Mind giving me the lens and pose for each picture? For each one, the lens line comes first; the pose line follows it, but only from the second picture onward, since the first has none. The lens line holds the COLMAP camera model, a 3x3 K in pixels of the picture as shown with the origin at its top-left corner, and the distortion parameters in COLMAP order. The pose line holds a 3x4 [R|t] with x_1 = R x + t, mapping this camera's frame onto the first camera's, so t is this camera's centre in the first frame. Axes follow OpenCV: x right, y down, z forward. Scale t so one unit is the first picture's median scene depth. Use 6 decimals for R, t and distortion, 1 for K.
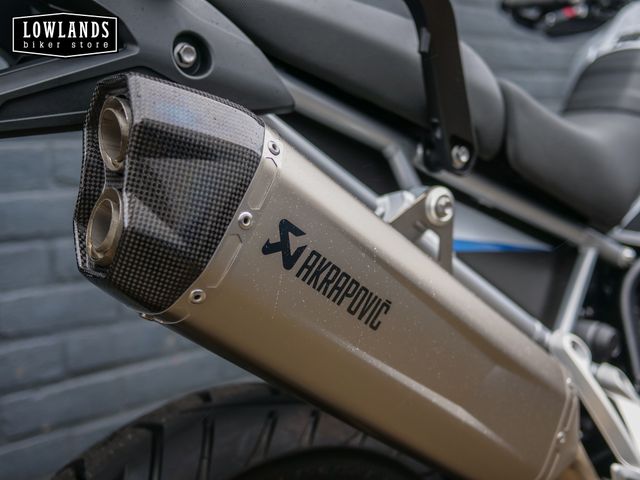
lens RADIAL K [[740.8, 0, 318.2], [0, 740.8, 237.9], [0, 0, 1]] dist [0.007470, 0.000000]
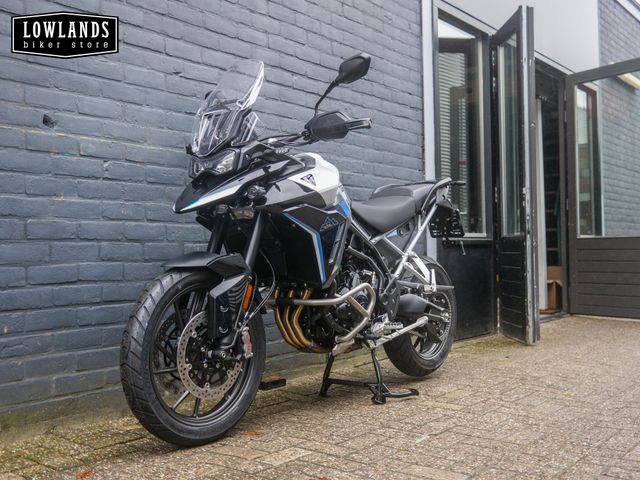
lens RADIAL K [[740.8, 0, 324.8], [0, 740.8, 241.8], [0, 0, 1]] dist [0.007470, 0.000000]
pose [[0.976916, 0.020533, 0.212635, -0.165553], [0.011475, 0.988889, -0.148210, 0.365474], [-0.213316, 0.147229, 0.965826, -1.441907]]
